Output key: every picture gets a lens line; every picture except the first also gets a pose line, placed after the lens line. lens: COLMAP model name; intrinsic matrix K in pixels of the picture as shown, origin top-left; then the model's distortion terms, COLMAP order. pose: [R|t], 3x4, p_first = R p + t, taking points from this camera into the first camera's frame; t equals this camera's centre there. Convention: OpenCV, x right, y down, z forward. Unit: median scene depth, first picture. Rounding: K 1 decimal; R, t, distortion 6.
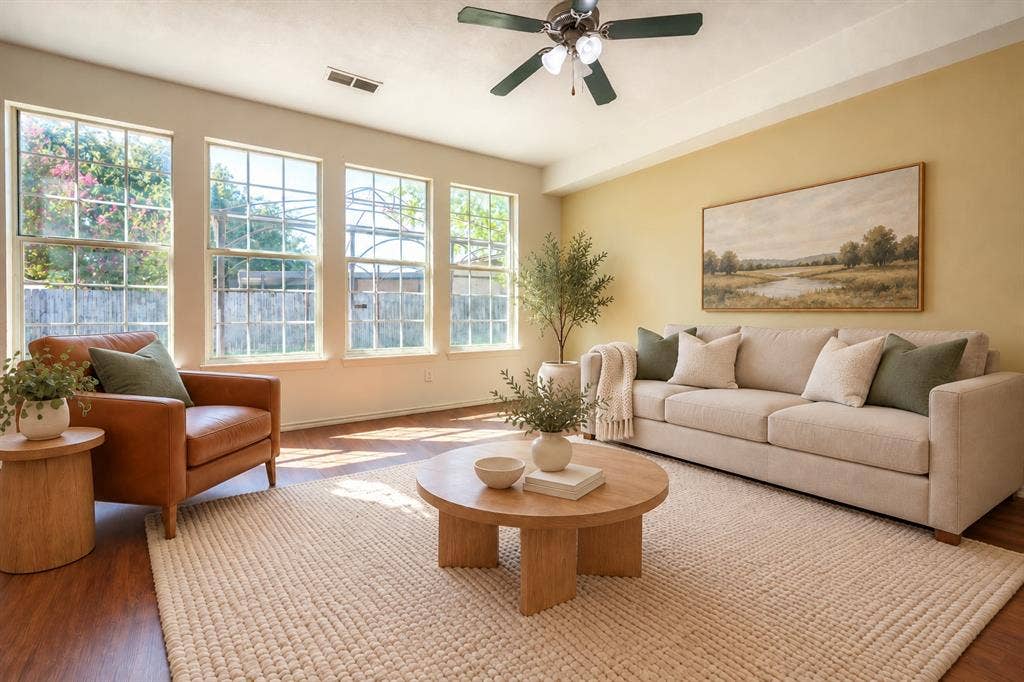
lens RADIAL K [[415.4, 0, 506.9], [0, 415.4, 320.8], [0, 0, 1]] dist [0.001395, 0.000148]
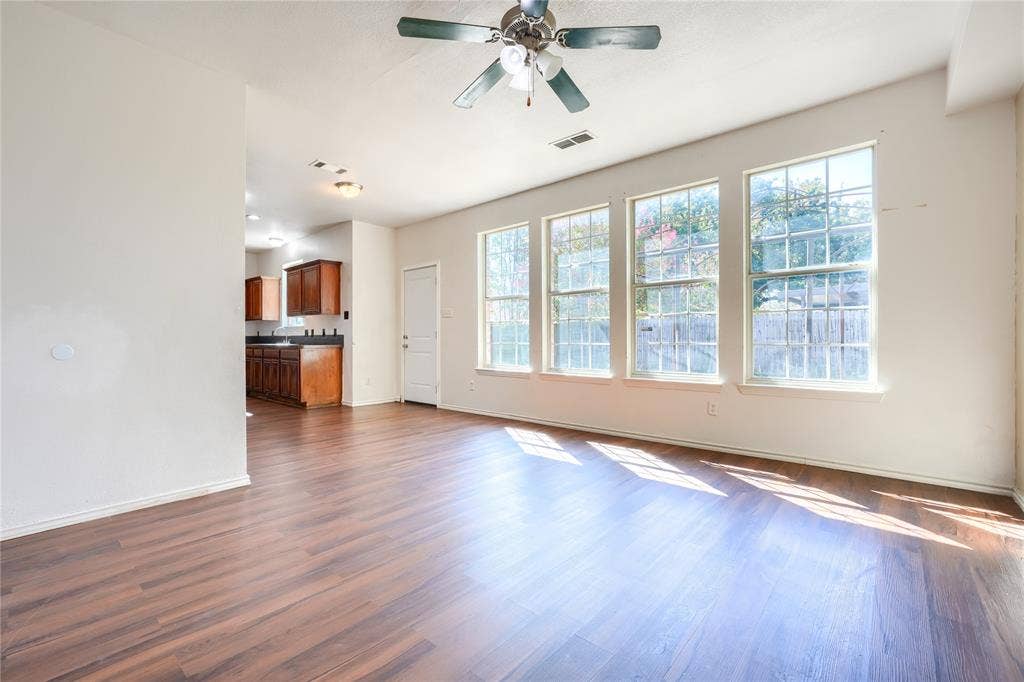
lens RADIAL K [[432.2, 0, 512.0], [0, 432.2, 341.0], [0, 0, 1]] dist [-0.000224, -0.000069]
pose [[0.304012, 0.004560, -0.952657, 0.474851], [-0.006453, 0.999975, 0.002728, -0.005580], [0.952646, 0.005318, 0.304034, 0.292365]]
